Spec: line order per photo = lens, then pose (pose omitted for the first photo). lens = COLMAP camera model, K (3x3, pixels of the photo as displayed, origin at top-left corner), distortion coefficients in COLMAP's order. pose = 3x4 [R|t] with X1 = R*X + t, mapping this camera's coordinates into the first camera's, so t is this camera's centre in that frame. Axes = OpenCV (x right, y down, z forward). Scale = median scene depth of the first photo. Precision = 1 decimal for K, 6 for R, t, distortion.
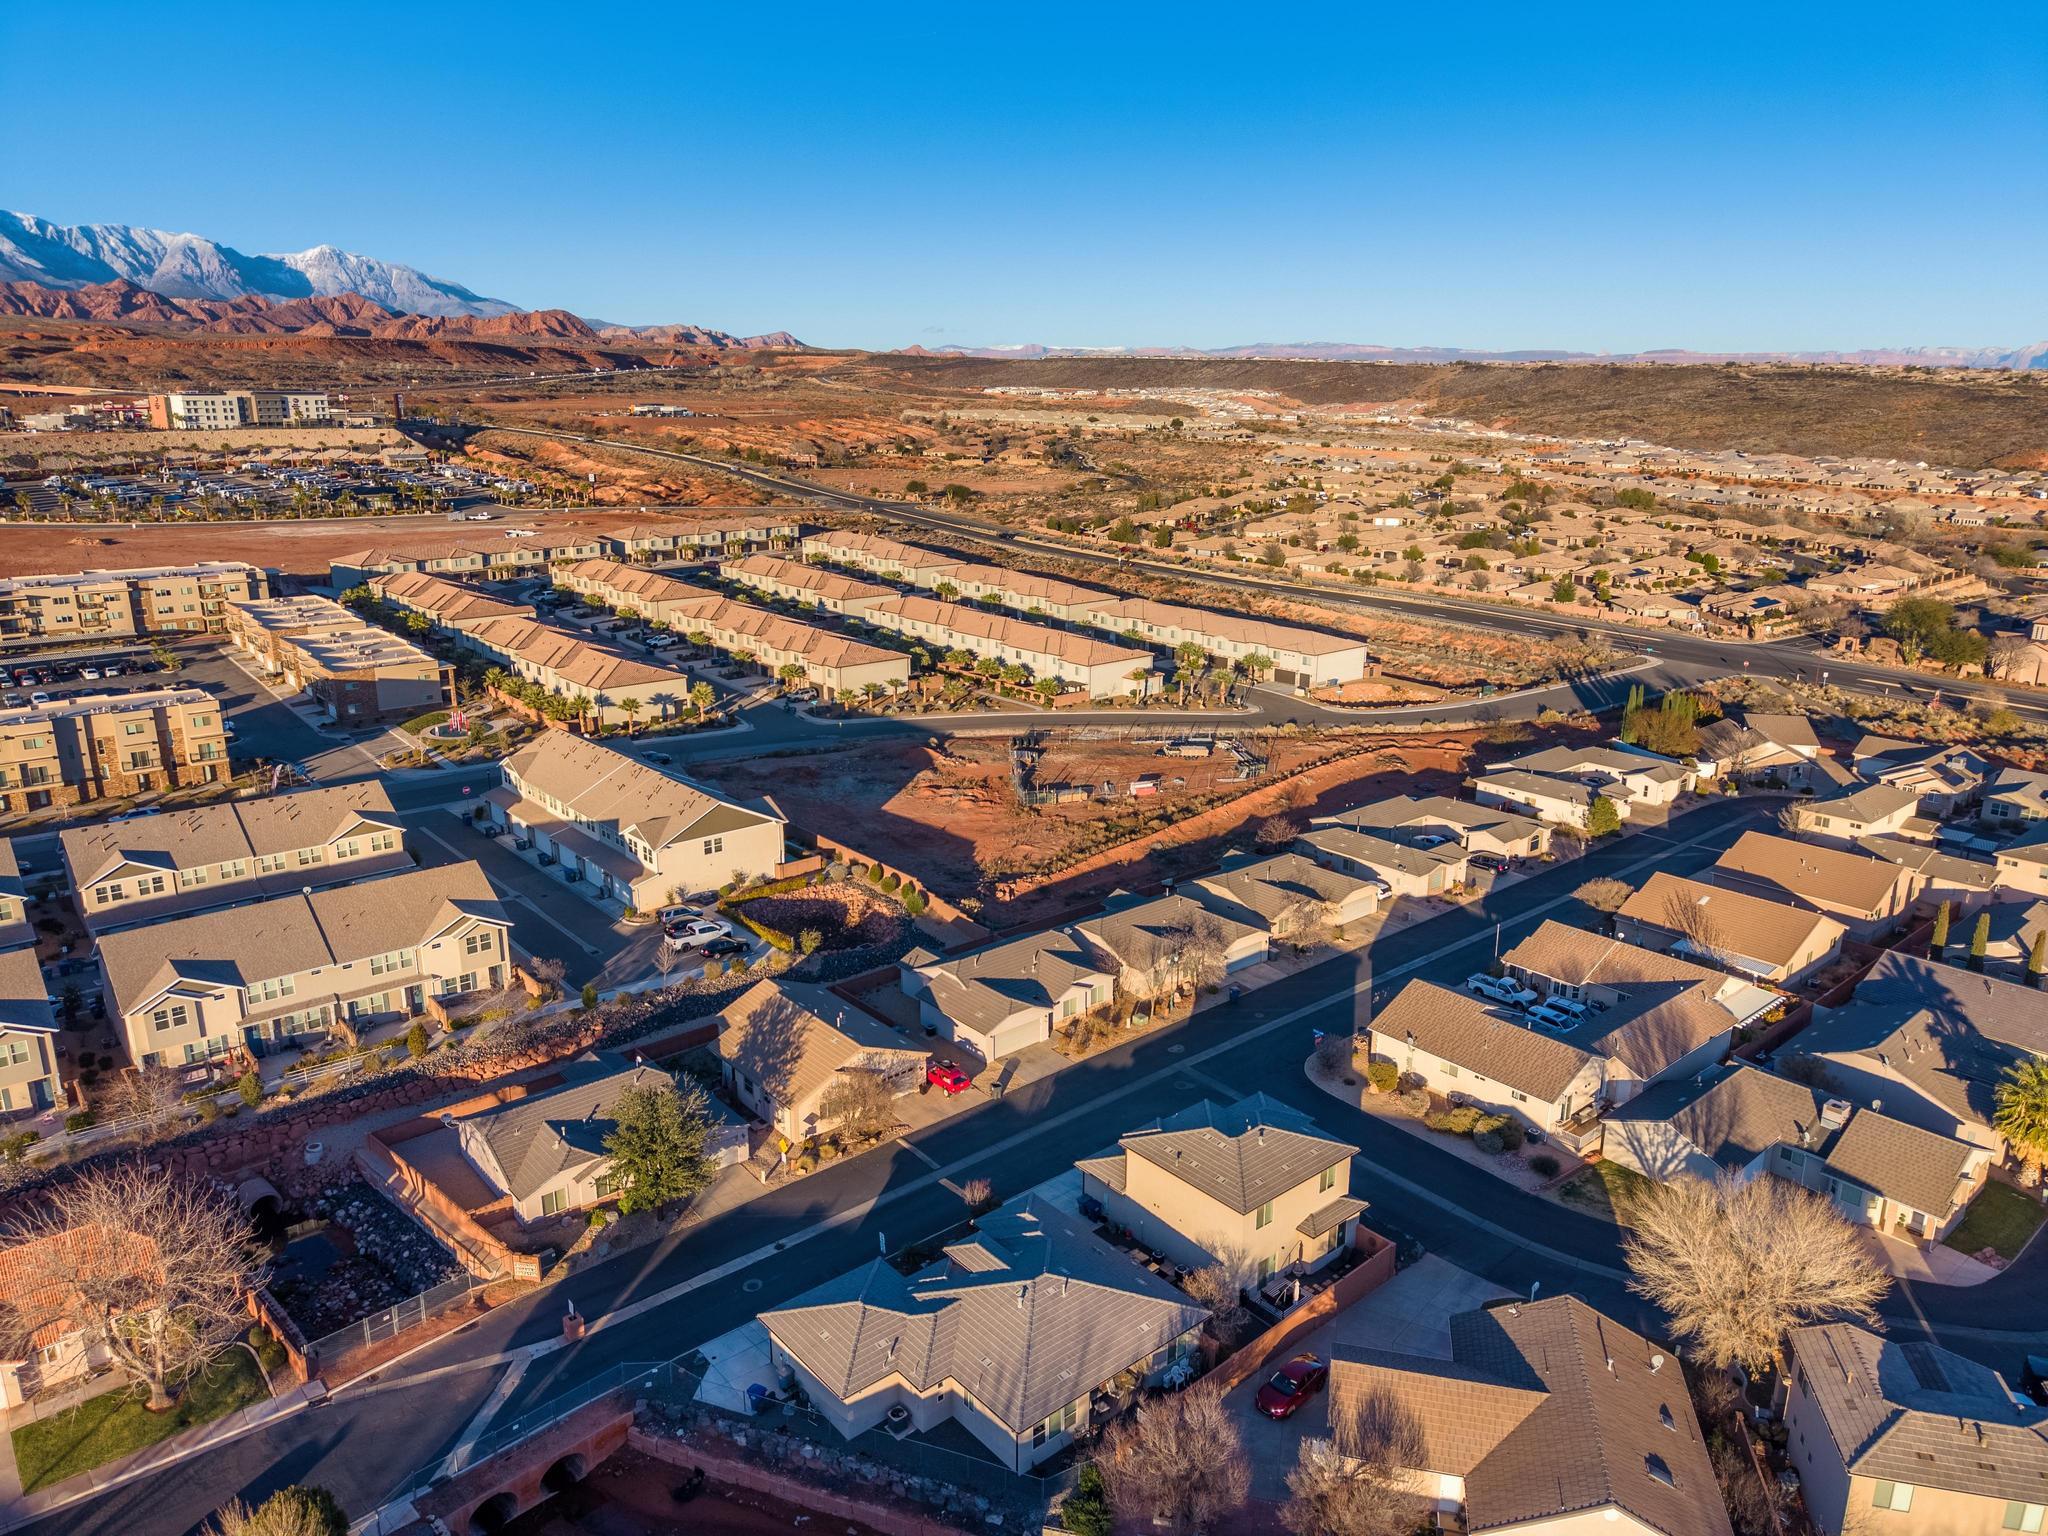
lens RADIAL K [[1370.1, 0, 1024.0], [0, 1370.1, 768.0], [0, 0, 1]] dist [0.027776, -0.031268]
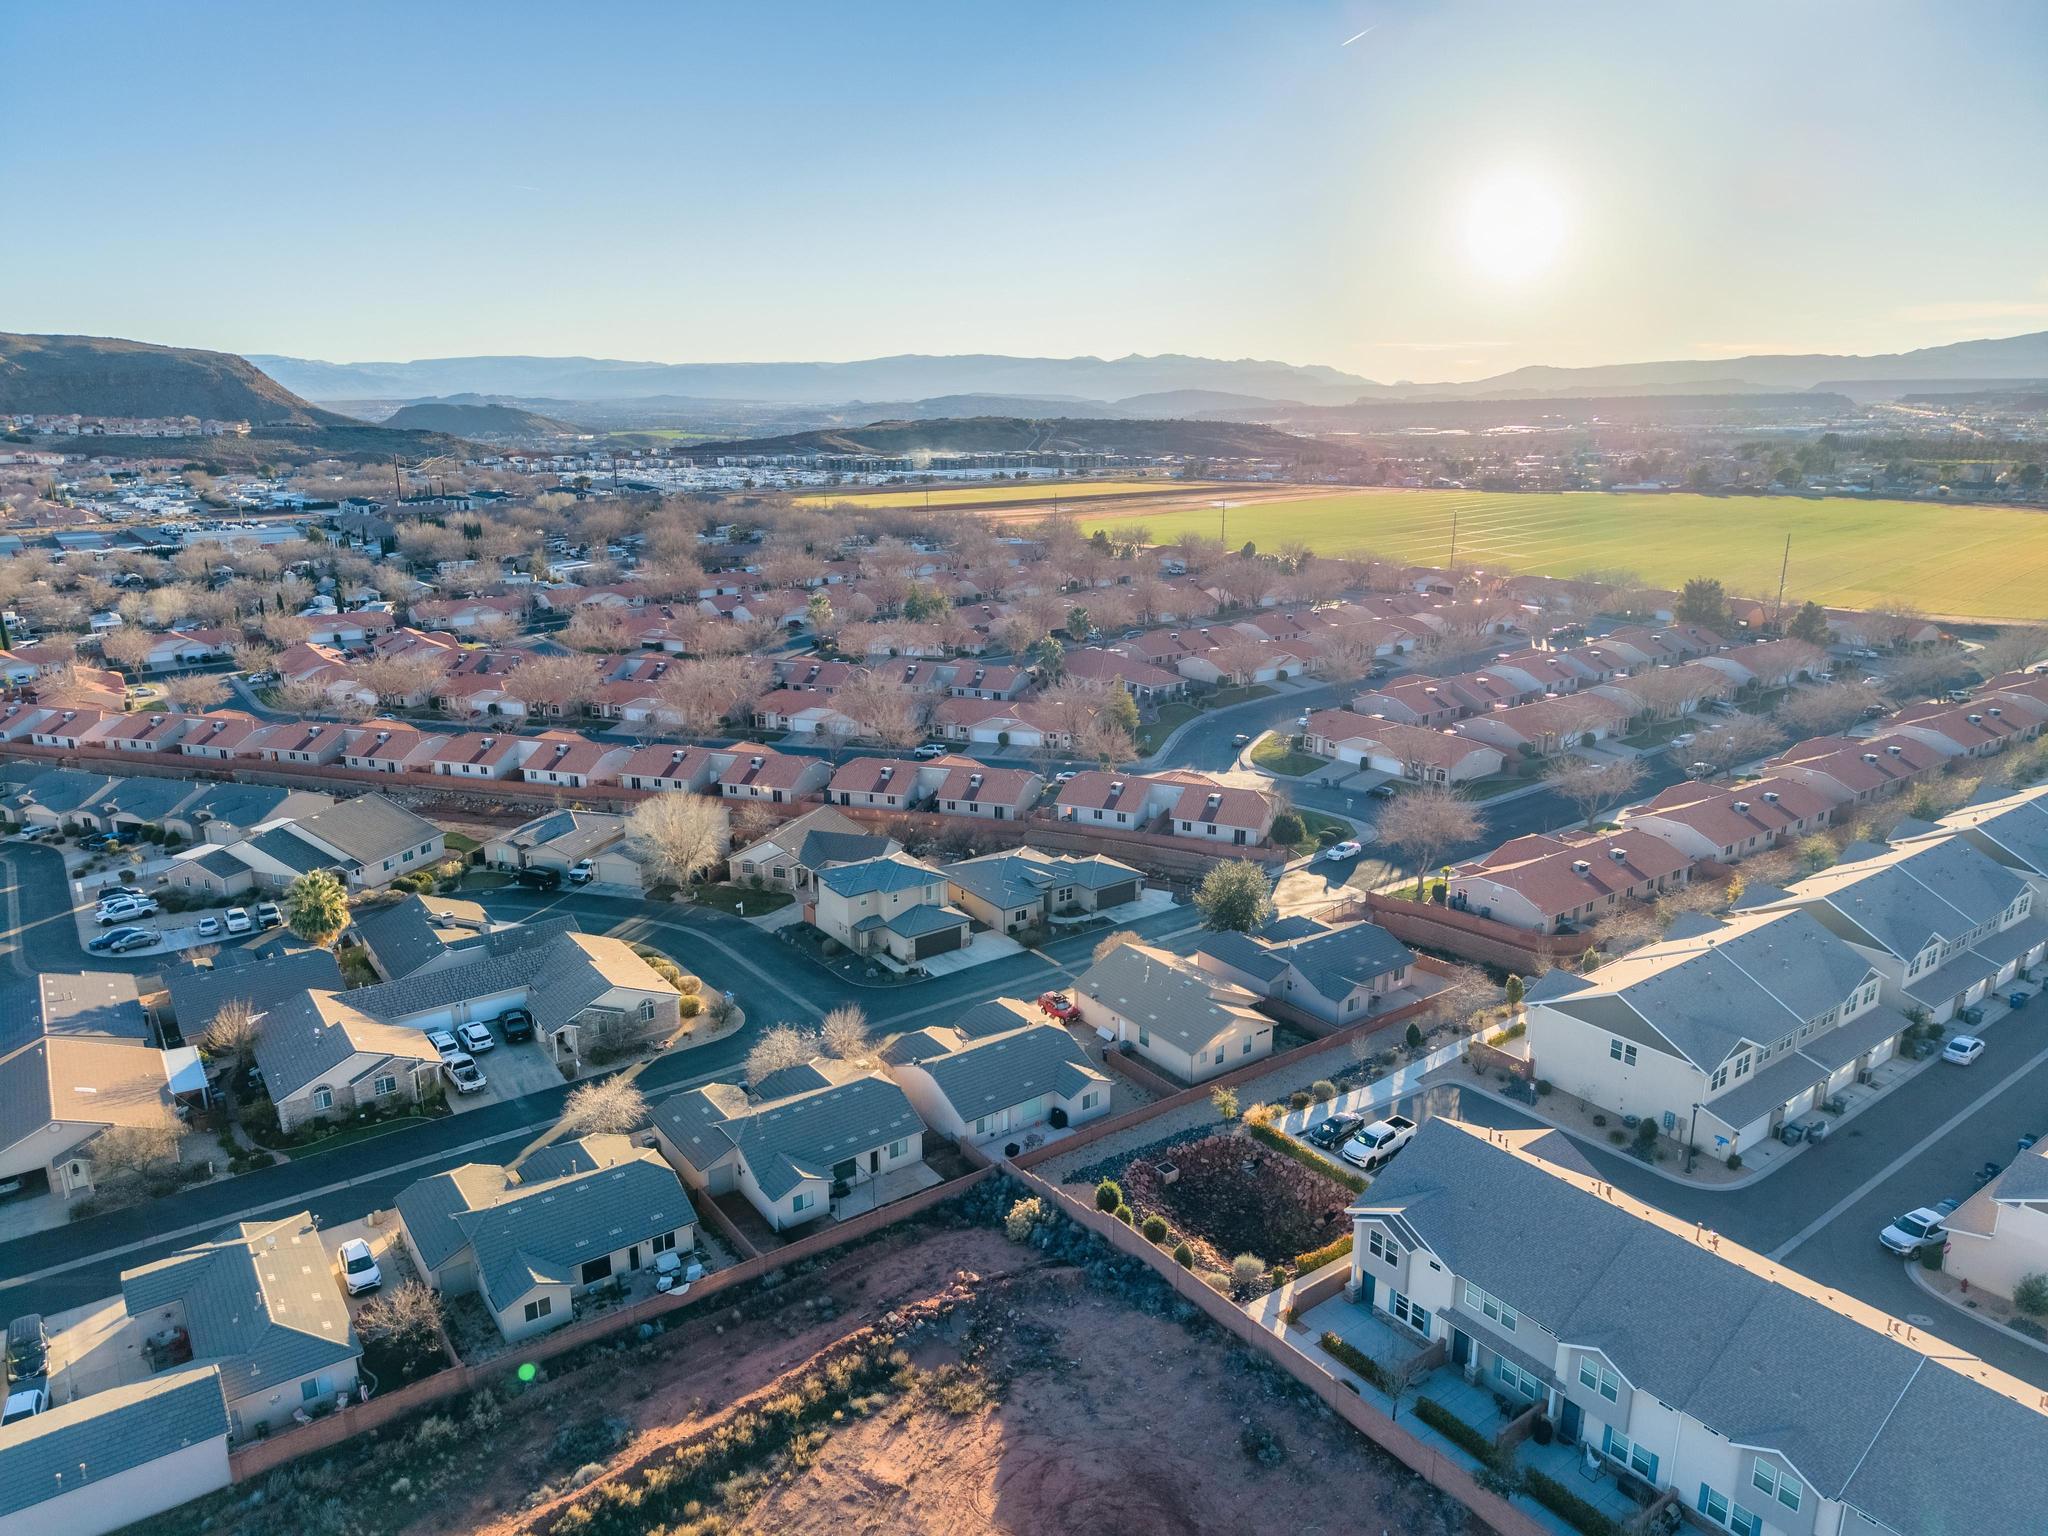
lens RADIAL K [[1395.2, 0, 1020.0], [0, 1395.2, 684.4], [0, 0, 1]] dist [0.027488, -0.045185]
pose [[-0.997173, -0.013714, 0.073876, -0.052966], [0.021484, 0.890115, 0.455228, -0.264862], [-0.072001, 0.455529, -0.887305, 0.908288]]
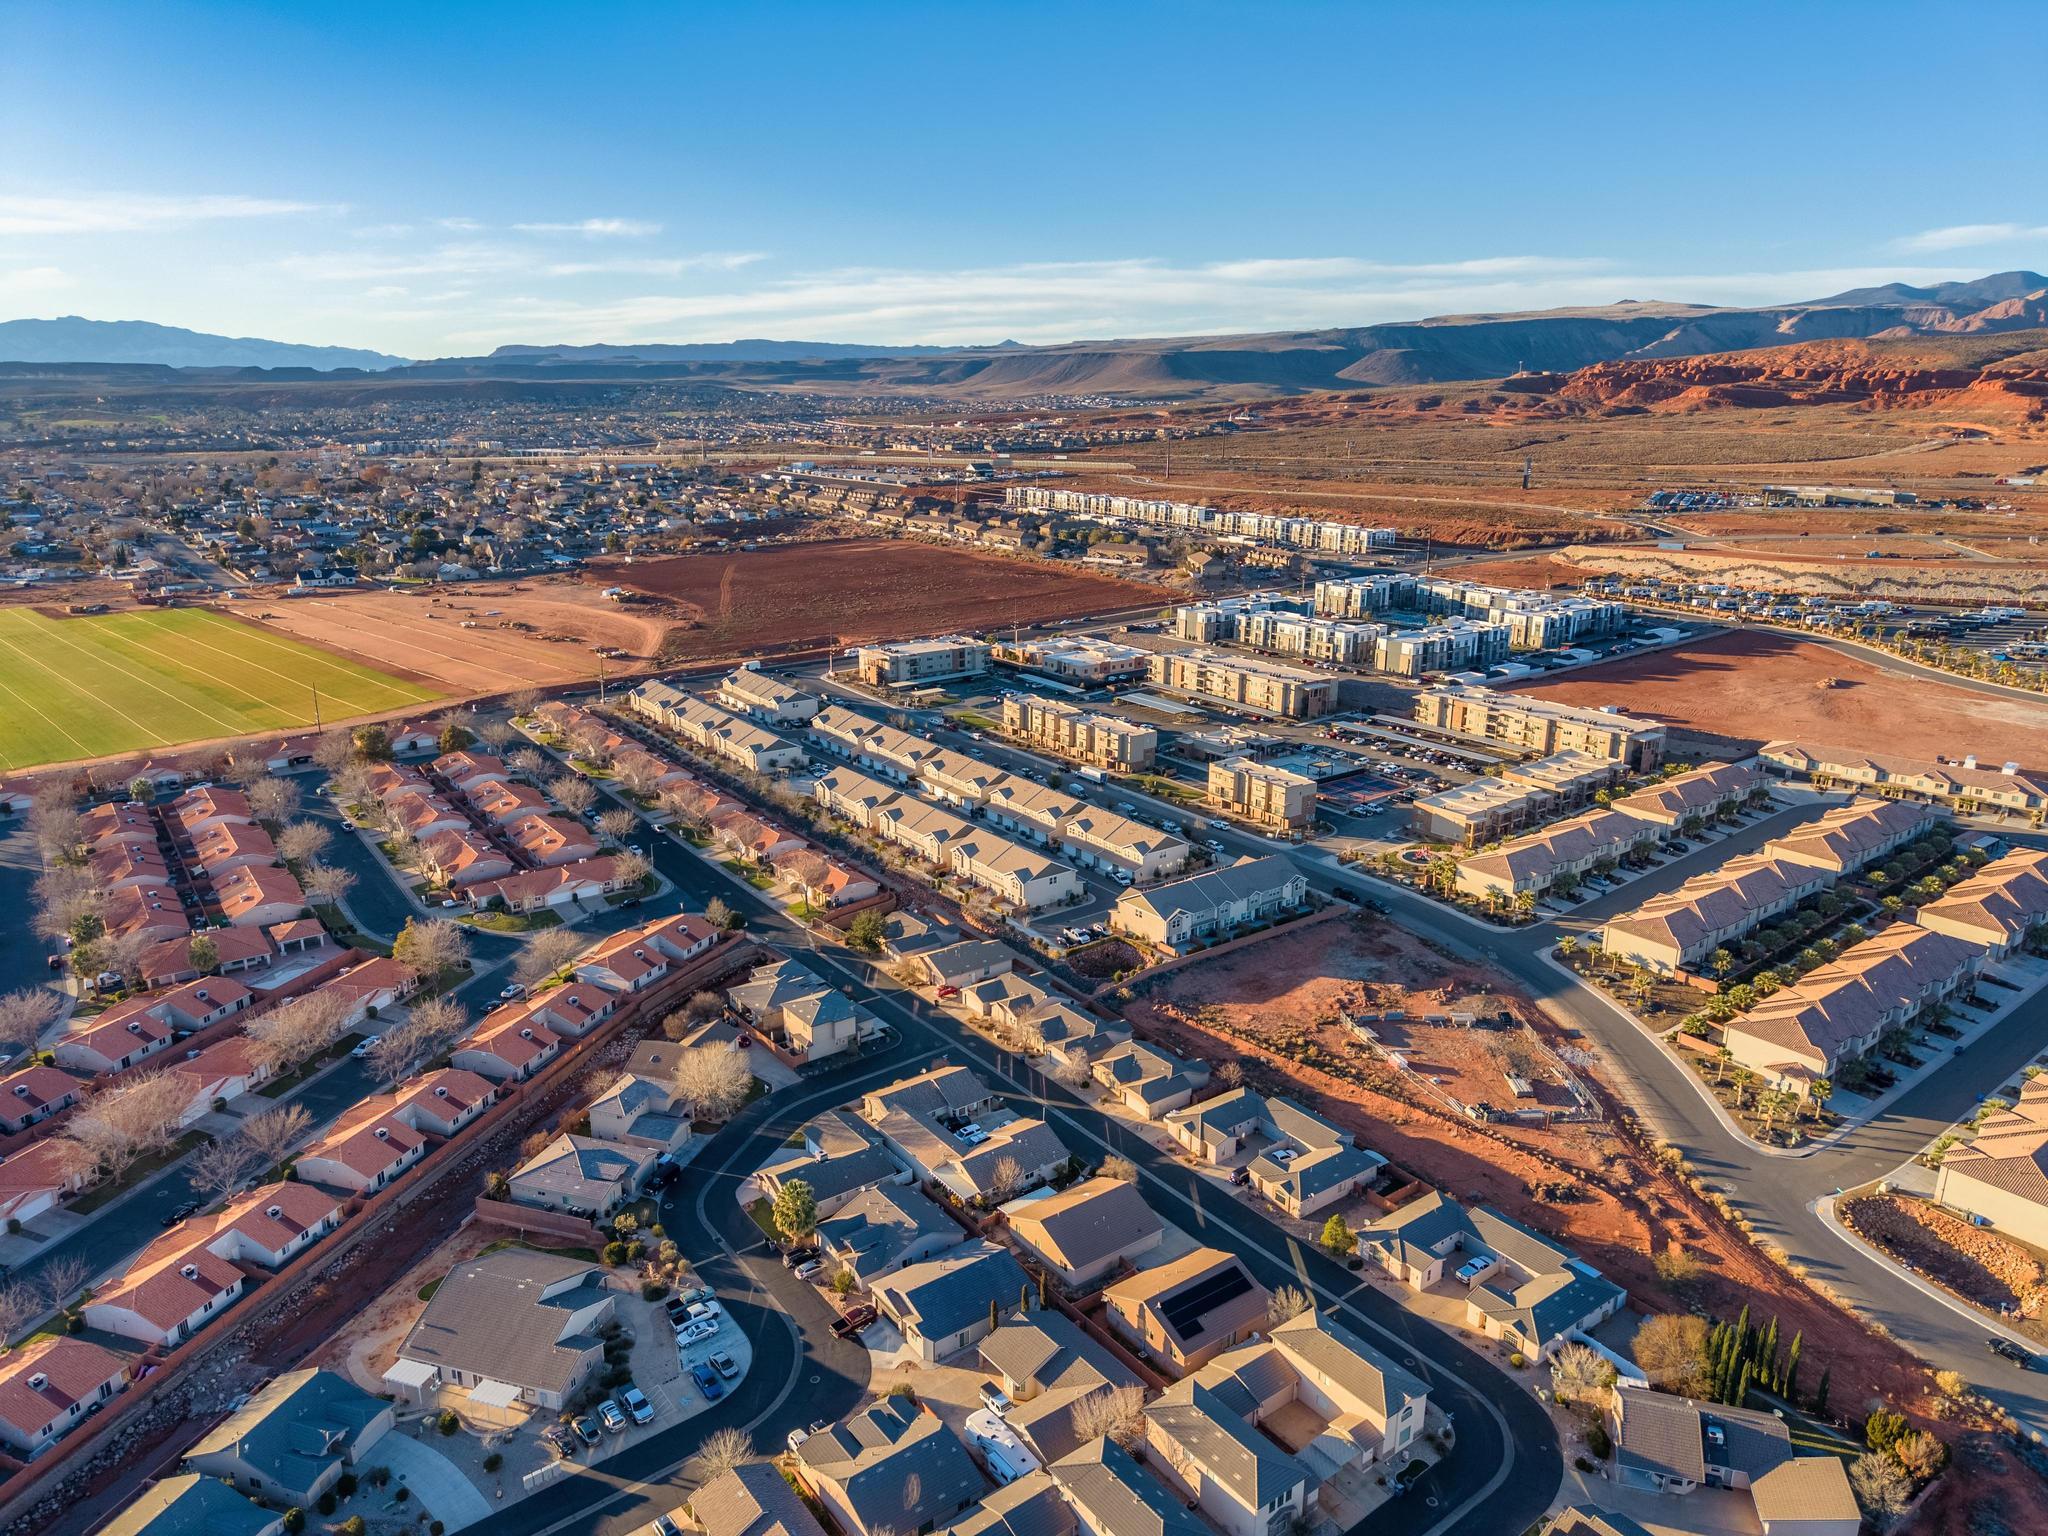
lens RADIAL K [[1363.1, 0, 1024.0], [0, 1363.1, 768.0], [0, 0, 1]] dist [0.065205, -0.077191]
pose [[-0.057996, 0.267351, -0.961852, 1.008984], [-0.268076, 0.923917, 0.272971, -0.393025], [0.961650, 0.273681, 0.018087, 0.461592]]
